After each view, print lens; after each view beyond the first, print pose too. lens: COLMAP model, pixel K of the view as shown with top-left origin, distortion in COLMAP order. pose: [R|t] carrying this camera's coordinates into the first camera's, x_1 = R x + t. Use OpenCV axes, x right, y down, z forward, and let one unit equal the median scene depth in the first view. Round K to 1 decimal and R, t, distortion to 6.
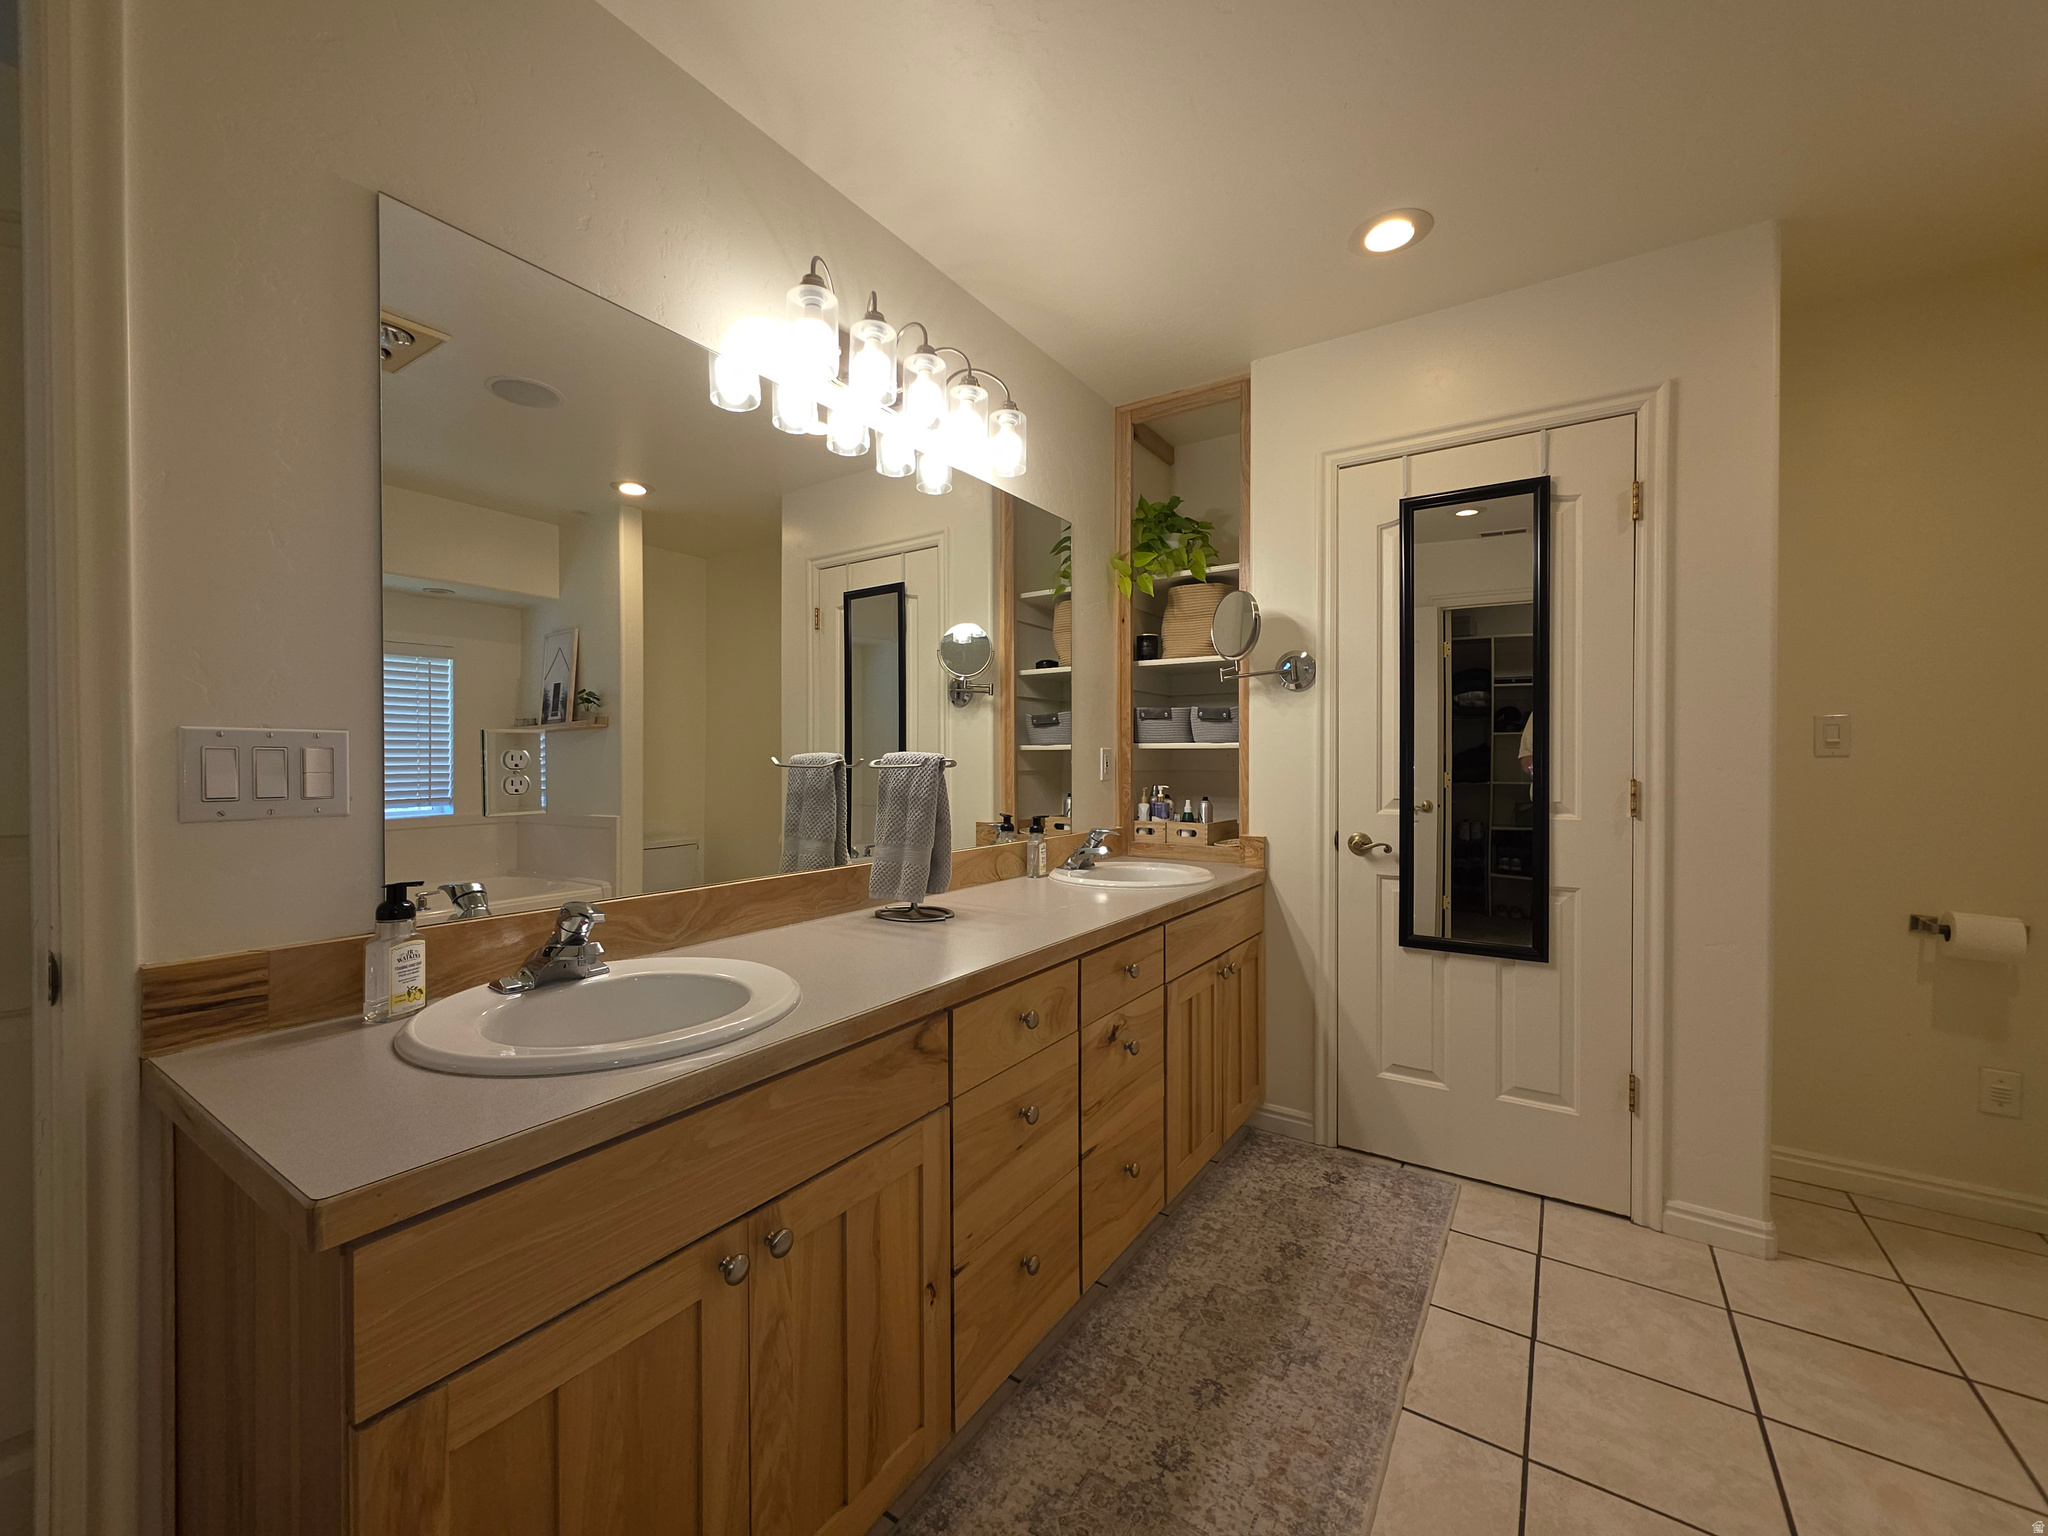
lens RADIAL K [[819.3, 0, 1018.5], [0, 819.3, 766.0], [0, 0, 1]] dist [0.001062, -0.000354]
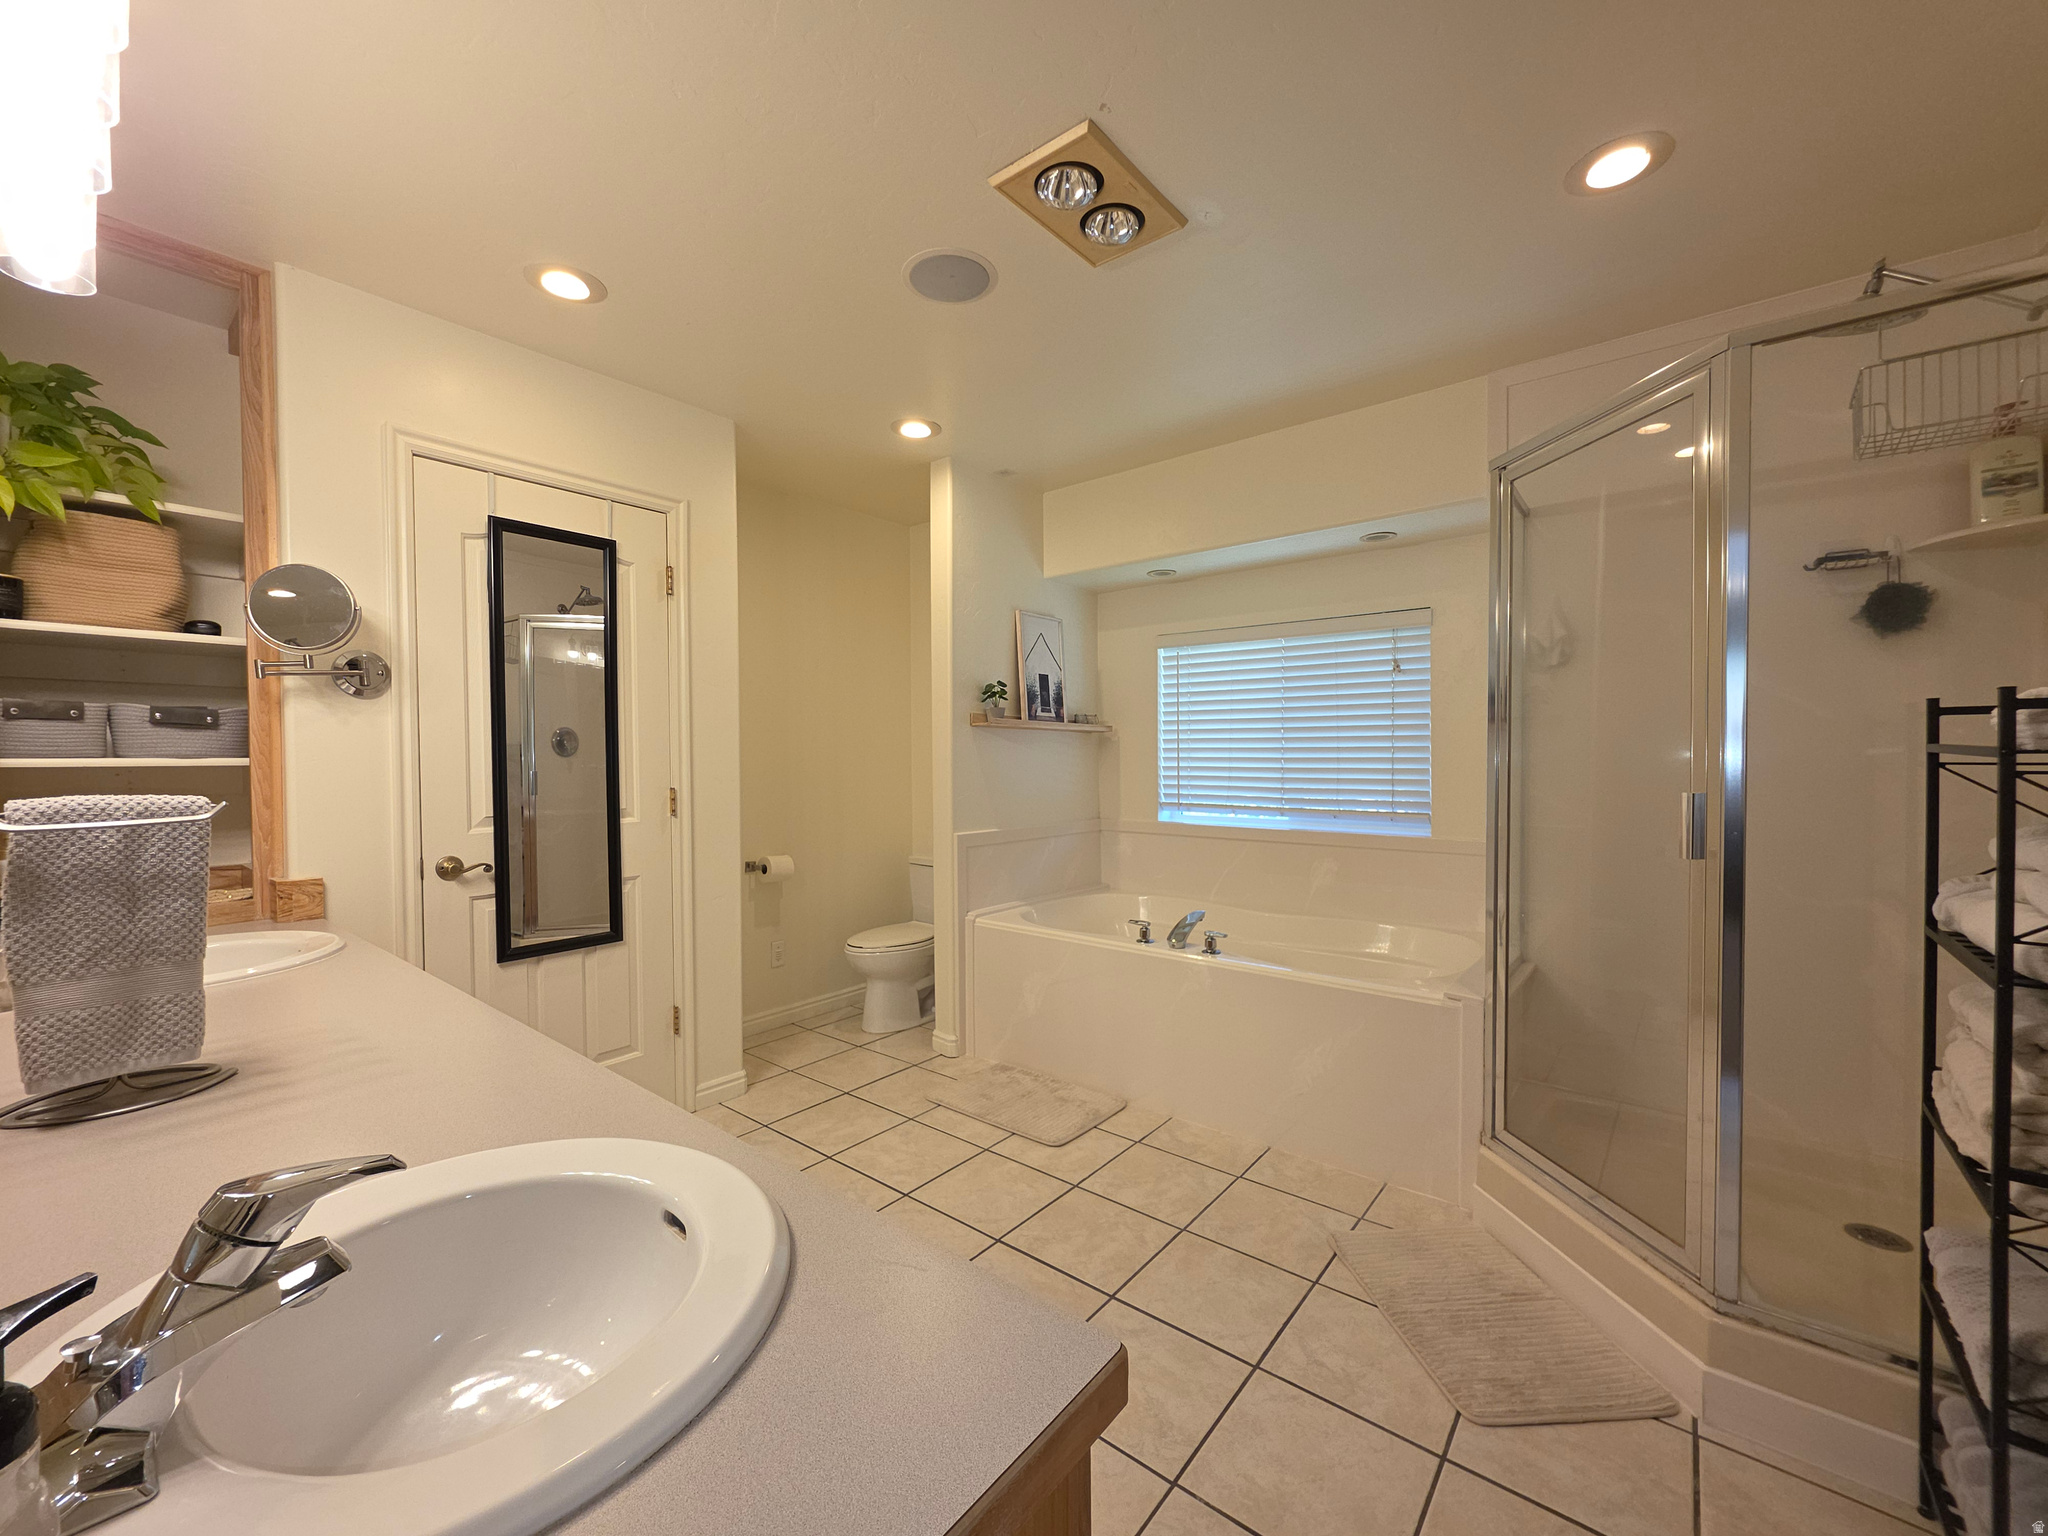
lens RADIAL K [[819.3, 0, 1011.8], [0, 819.3, 768.0], [0, 0, 1]] dist [0.001062, -0.000354]
pose [[0.095195, -0.017484, 0.995305, -0.464139], [0.009087, 0.999819, 0.016694, -0.029710], [-0.995417, 0.007455, 0.095337, 0.276569]]
